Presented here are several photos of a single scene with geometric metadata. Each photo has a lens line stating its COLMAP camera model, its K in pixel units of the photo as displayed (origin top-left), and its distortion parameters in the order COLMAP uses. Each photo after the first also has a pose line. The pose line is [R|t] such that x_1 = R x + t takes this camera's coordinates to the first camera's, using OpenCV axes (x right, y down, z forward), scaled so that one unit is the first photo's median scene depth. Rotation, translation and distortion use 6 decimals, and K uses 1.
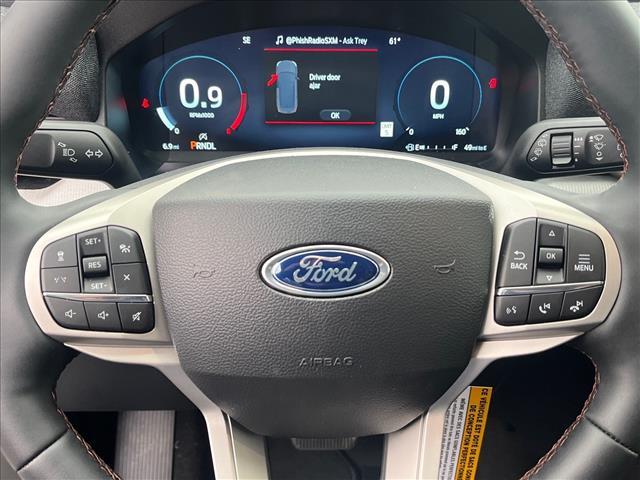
lens RADIAL K [[730.1, 0, 318.8], [0, 730.1, 240.7], [0, 0, 1]] dist [0.020714, 0.000000]
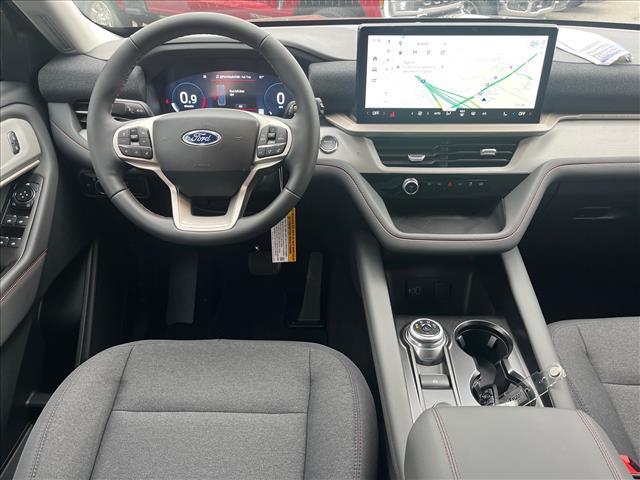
lens RADIAL K [[488.0, 0, 322.8], [0, 488.0, 239.3], [0, 0, 1]] dist [0.010072, 0.002988]
pose [[0.999364, 0.010730, -0.033993, 0.612197], [-0.010538, 0.999927, 0.005829, 0.460661], [0.034053, -0.005467, 0.999405, -1.157797]]
